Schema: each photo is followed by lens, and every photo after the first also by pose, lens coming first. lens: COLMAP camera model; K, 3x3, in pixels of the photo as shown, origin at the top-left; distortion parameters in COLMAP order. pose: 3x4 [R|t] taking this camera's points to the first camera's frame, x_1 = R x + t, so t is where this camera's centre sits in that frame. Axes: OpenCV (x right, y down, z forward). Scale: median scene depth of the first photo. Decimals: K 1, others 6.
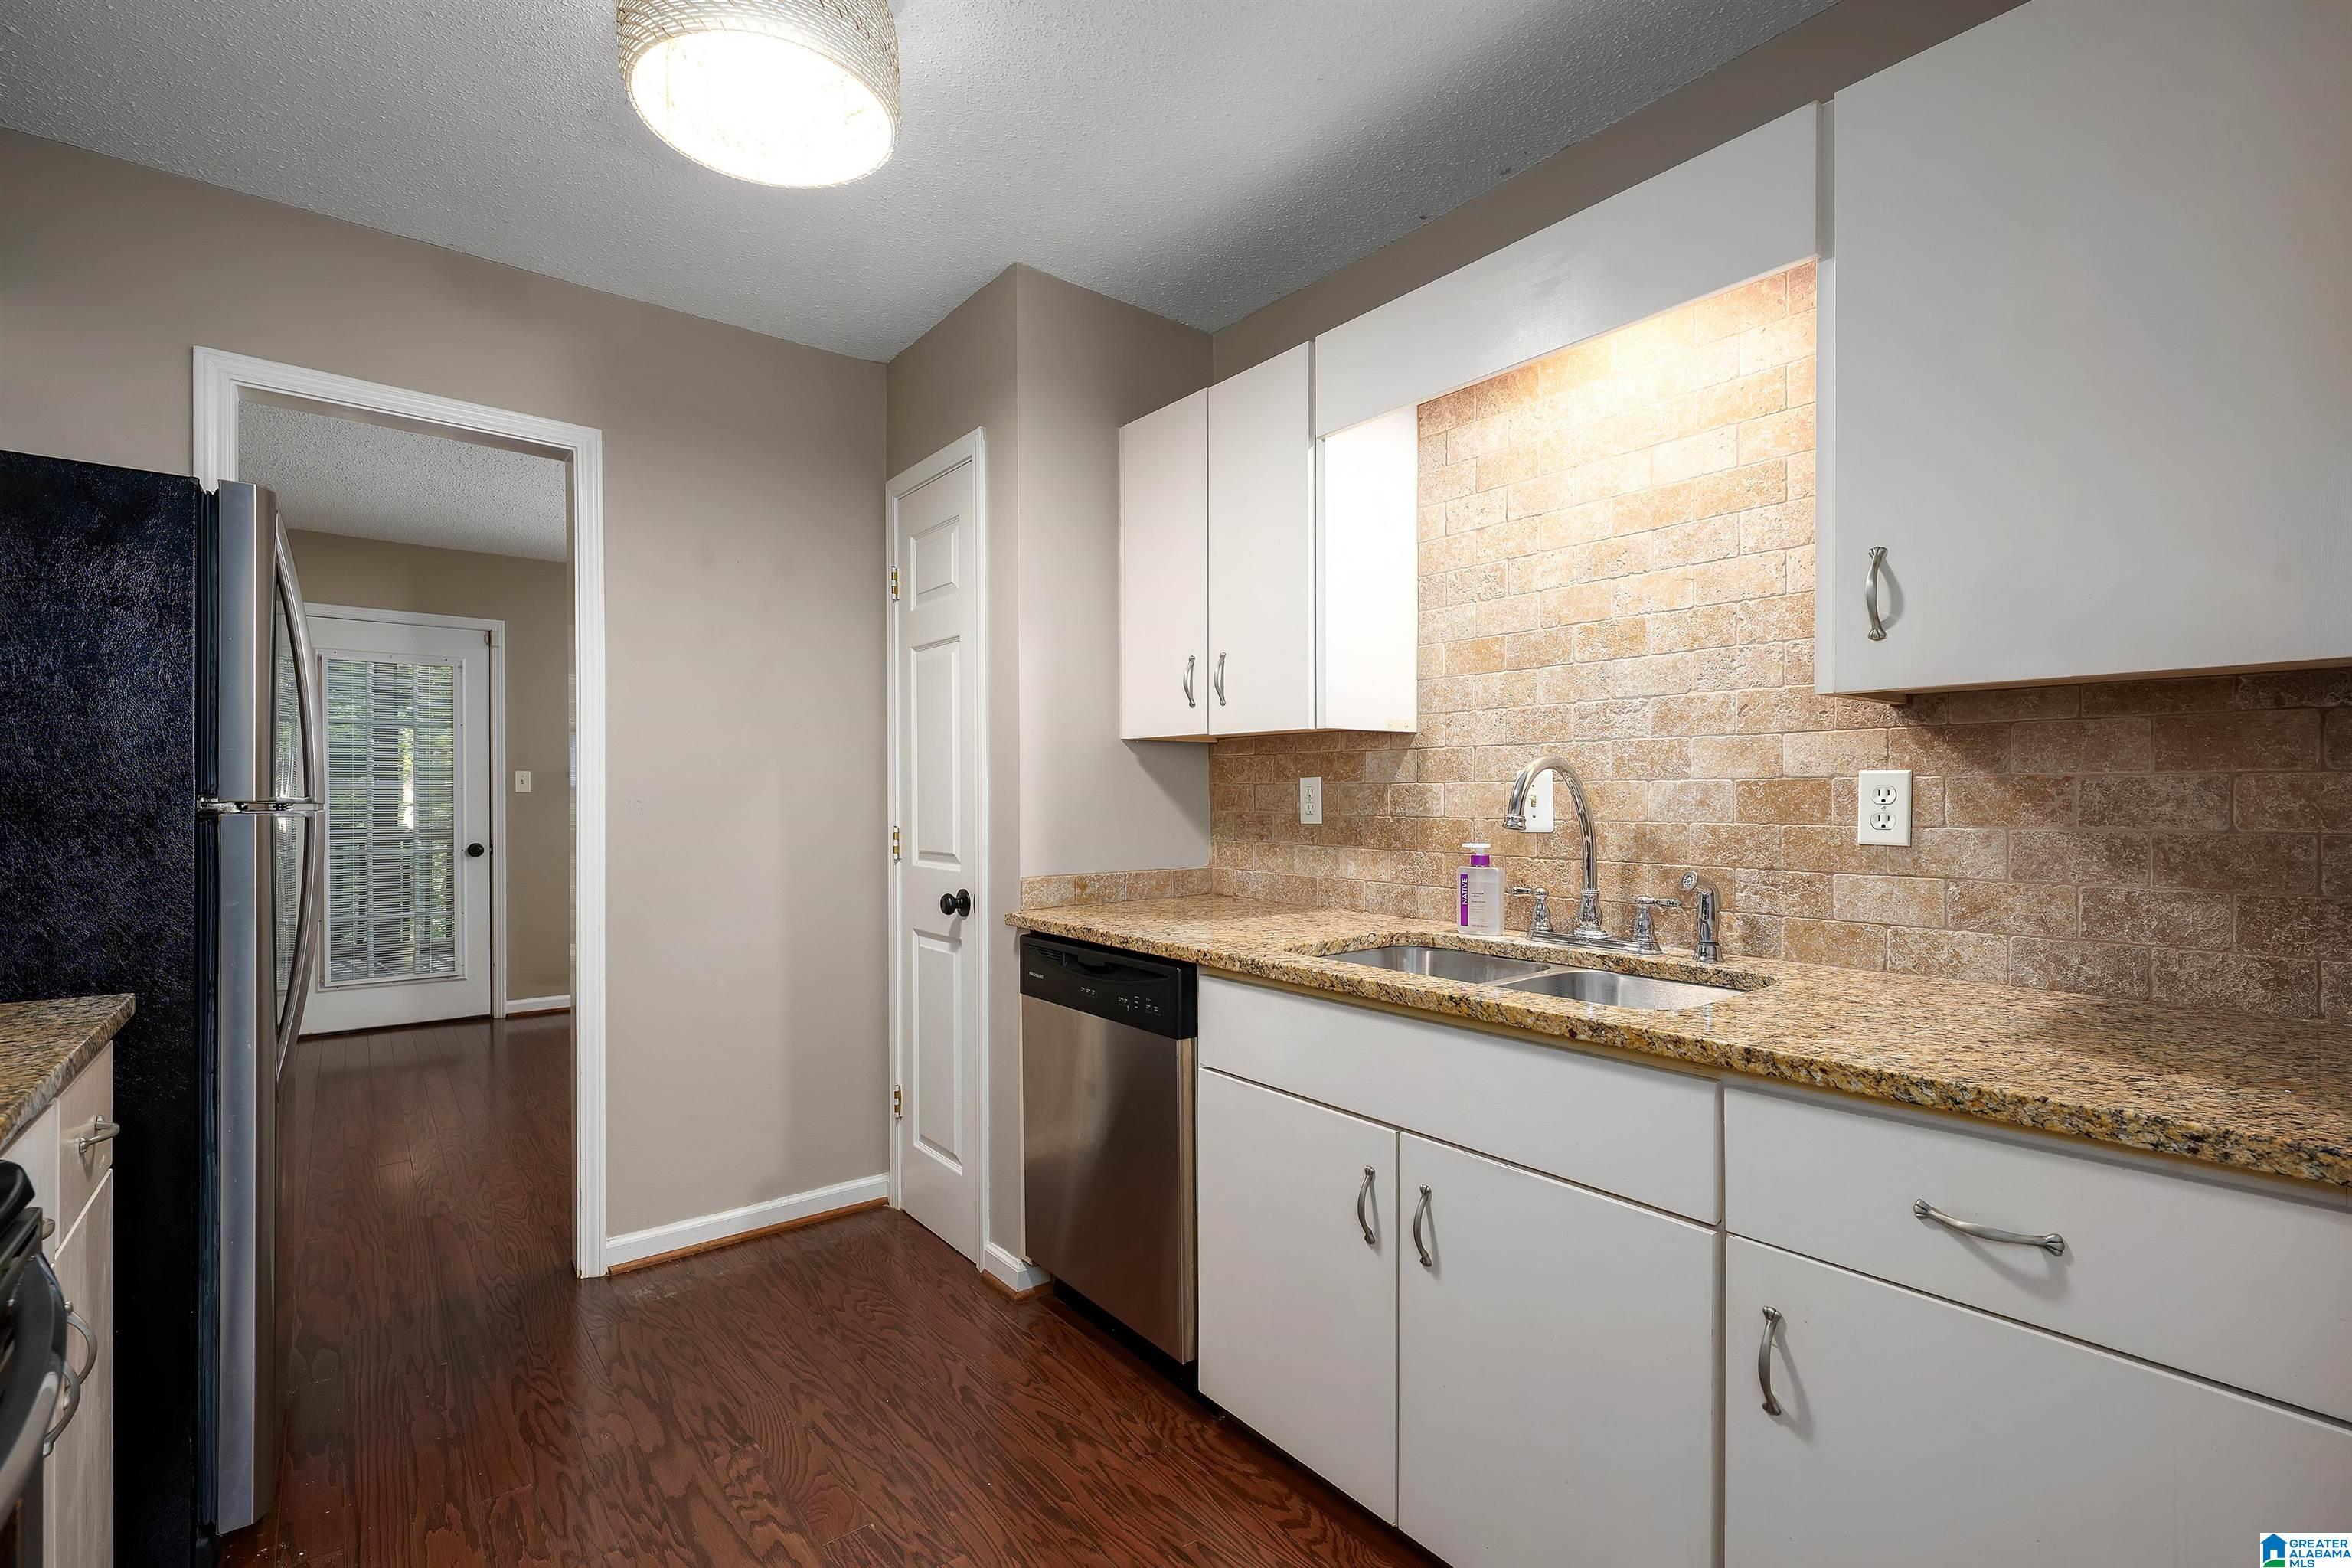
lens RADIAL K [[1022.1, 0, 1170.6], [0, 1022.1, 799.3], [0, 0, 1]] dist [-0.000664, 0.000033]
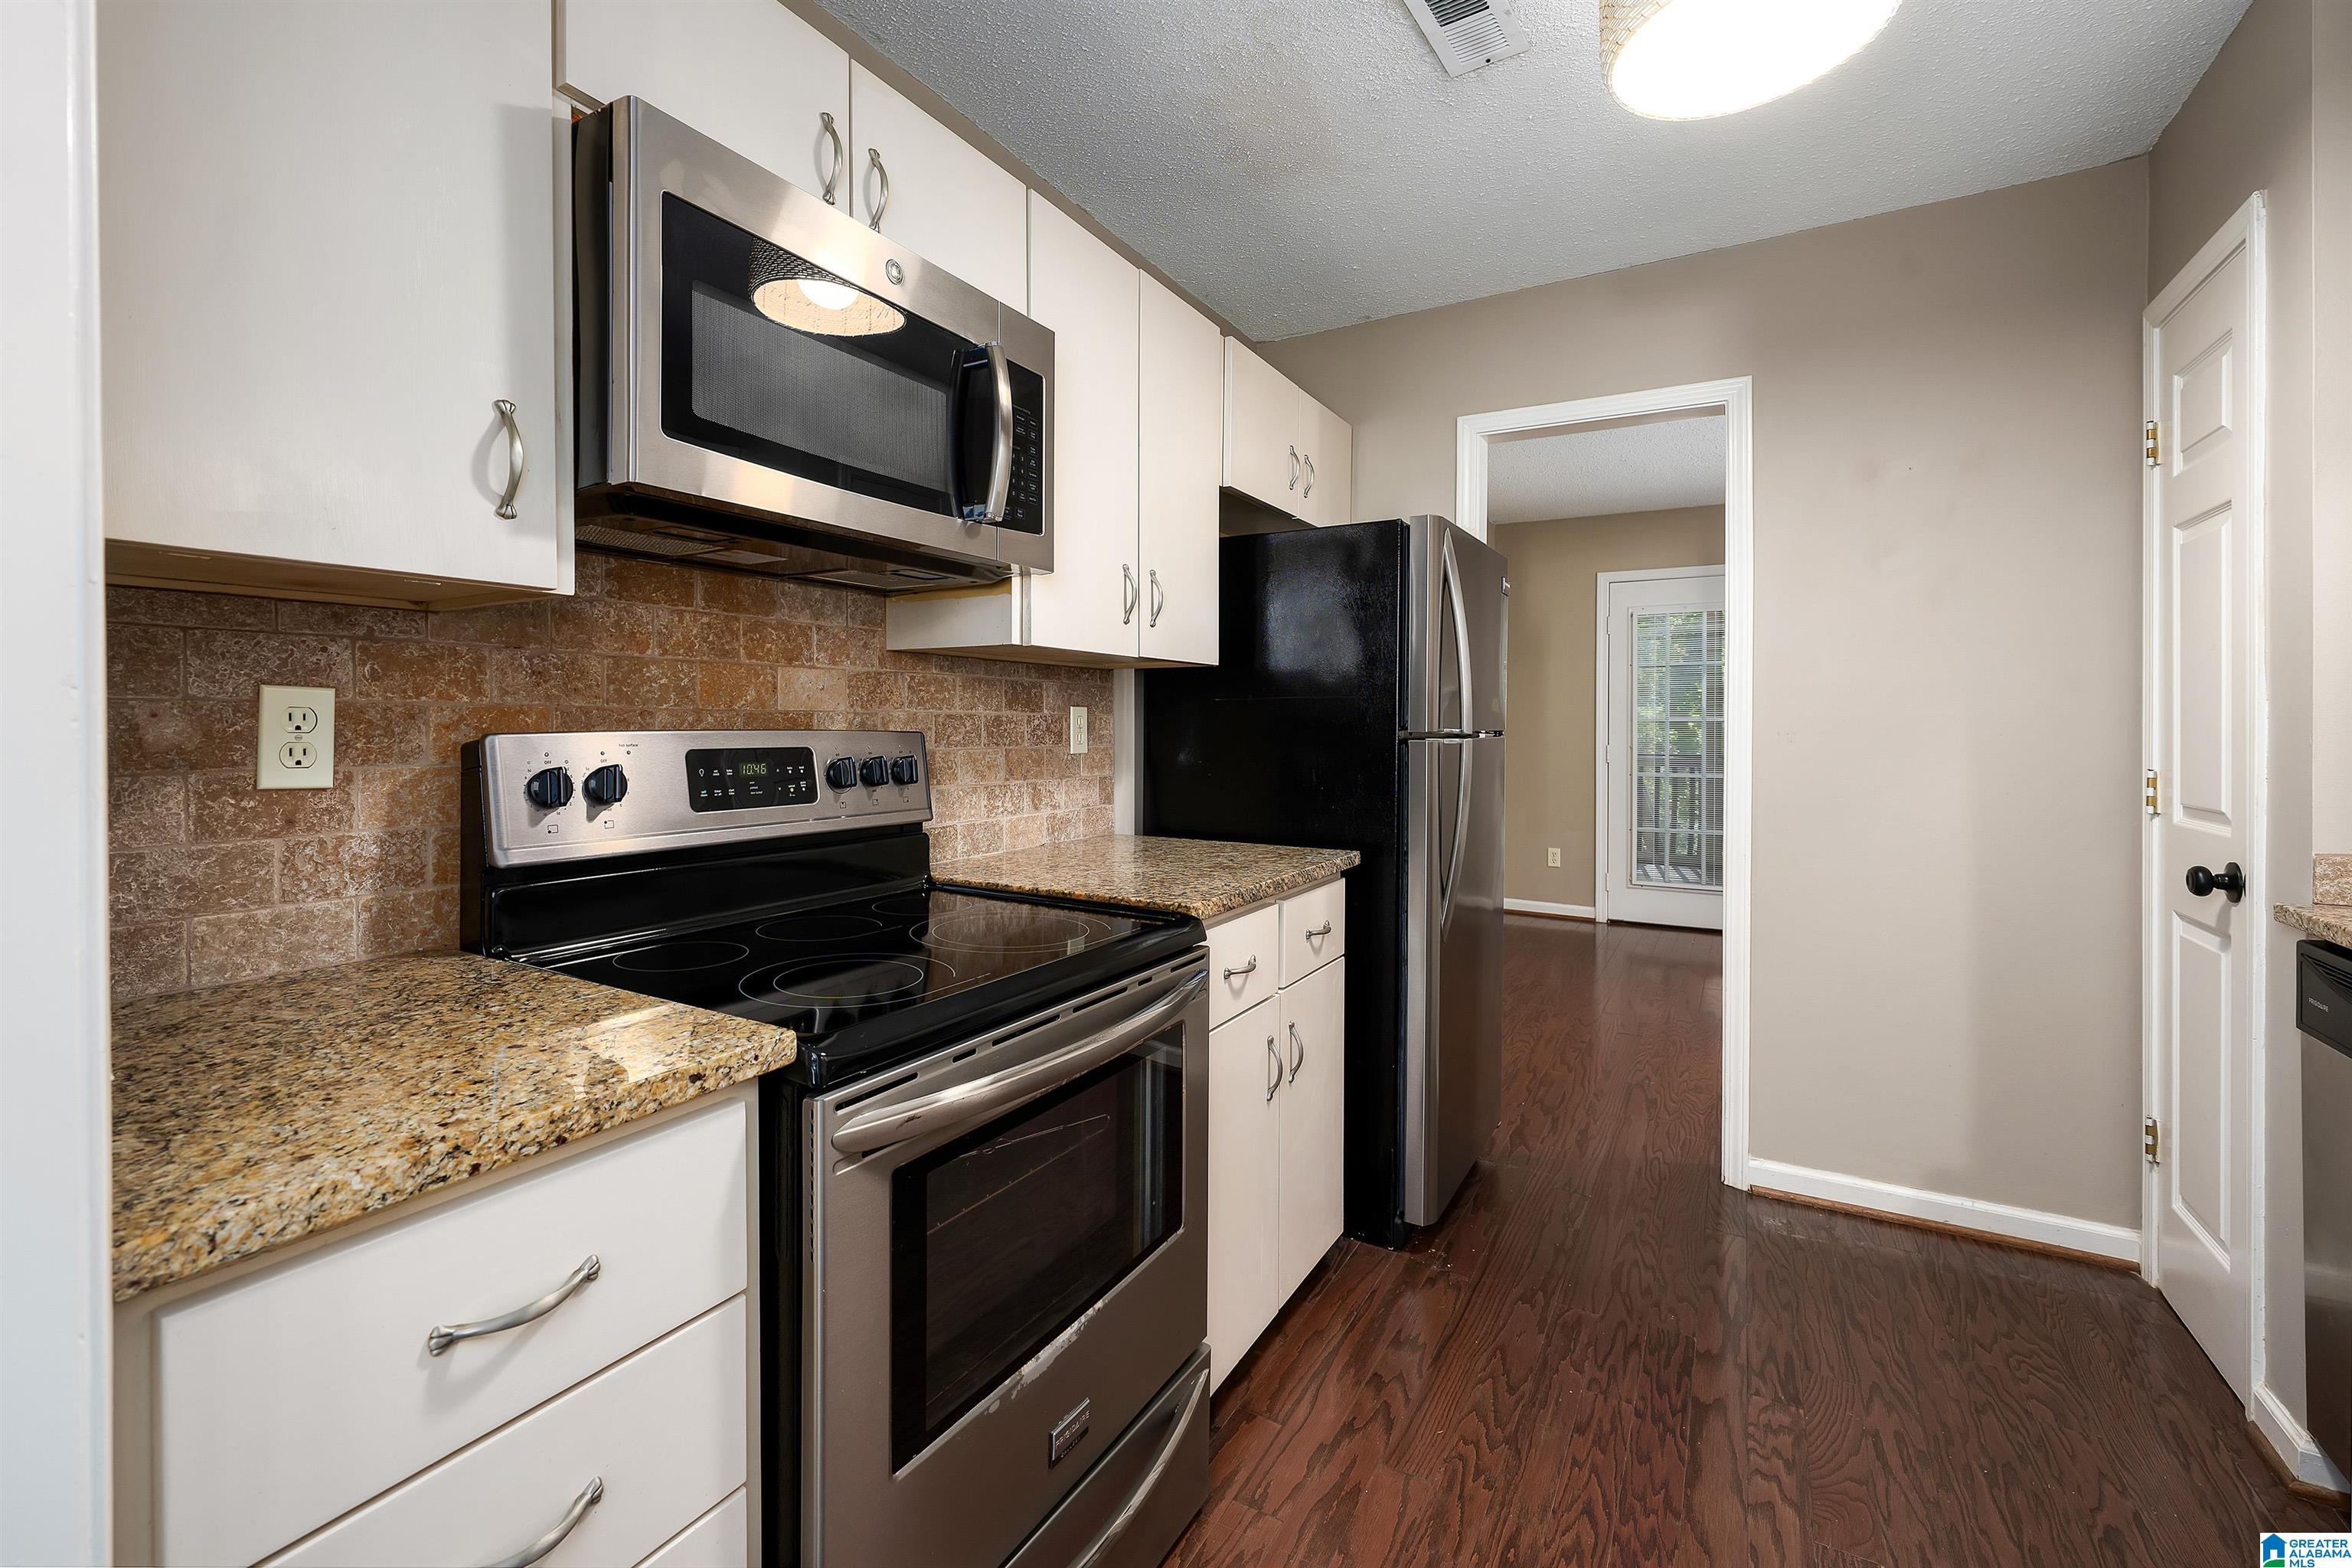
lens RADIAL K [[1024.7, 0, 1171.7], [0, 1024.7, 727.9], [0, 0, 1]] dist [0.000105, -0.000098]
pose [[0.362114, 0.000890, -0.932133, 0.197547], [-0.003147, 0.999995, -0.000268, -0.001696], [0.932128, 0.003030, 0.362115, 0.076820]]
